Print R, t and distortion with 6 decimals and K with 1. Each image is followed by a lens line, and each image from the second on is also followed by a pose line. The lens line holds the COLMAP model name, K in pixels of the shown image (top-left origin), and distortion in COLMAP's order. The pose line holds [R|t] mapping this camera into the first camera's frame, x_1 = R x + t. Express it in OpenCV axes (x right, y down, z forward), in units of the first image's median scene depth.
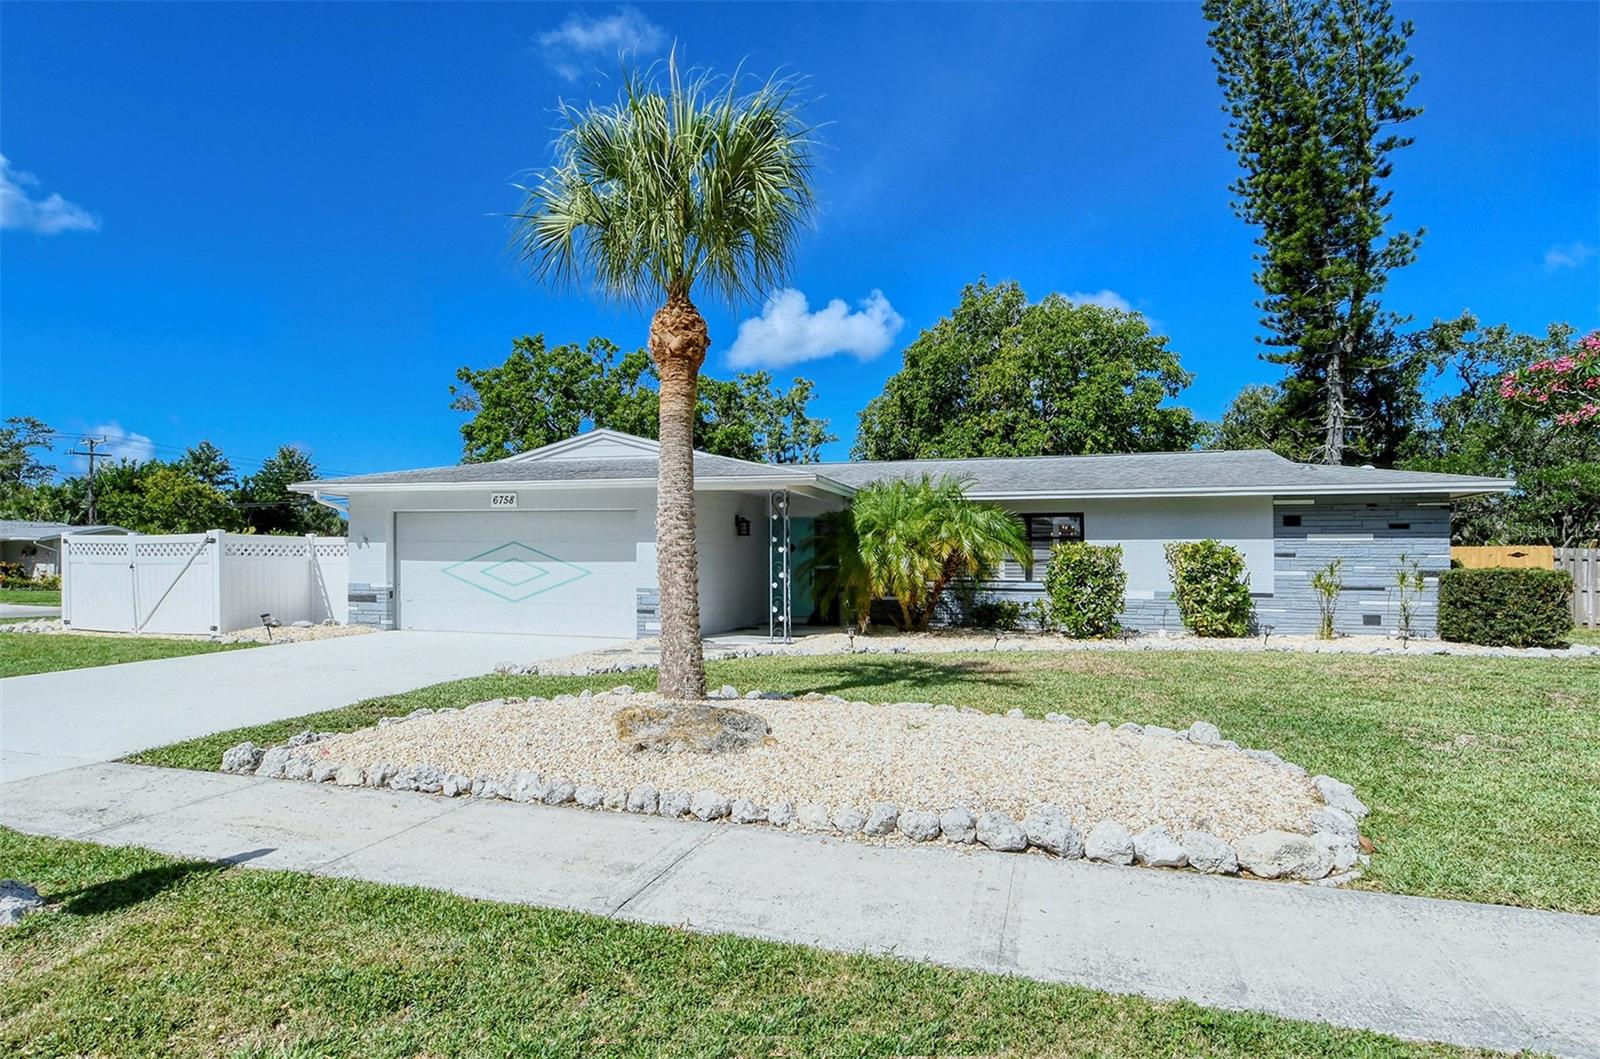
lens RADIAL K [[842.2, 0, 743.3], [0, 842.2, 509.3], [0, 0, 1]] dist [0.026974, -0.016795]
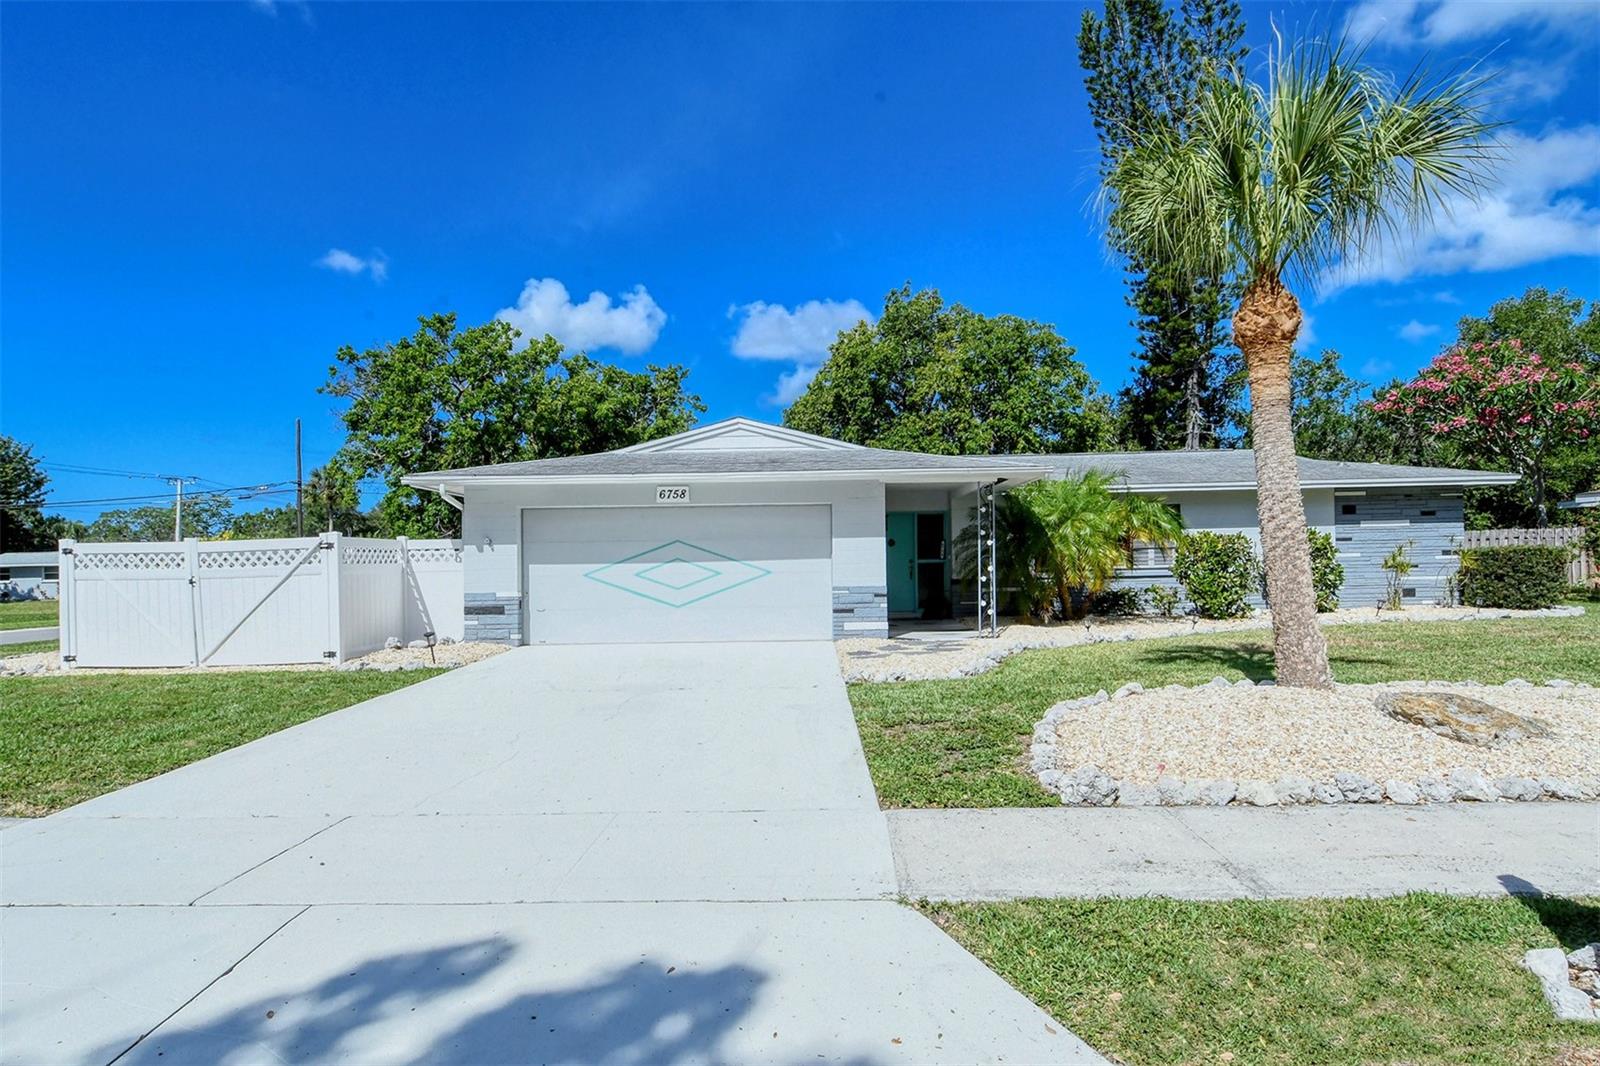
lens RADIAL K [[844.9, 0, 764.3], [0, 844.9, 502.9], [0, 0, 1]] dist [0.029900, -0.020597]
pose [[0.959894, -0.006627, 0.280284, -0.438673], [0.008293, 0.999954, -0.004759, 0.003132], [-0.280240, 0.006893, 0.959905, 0.103530]]
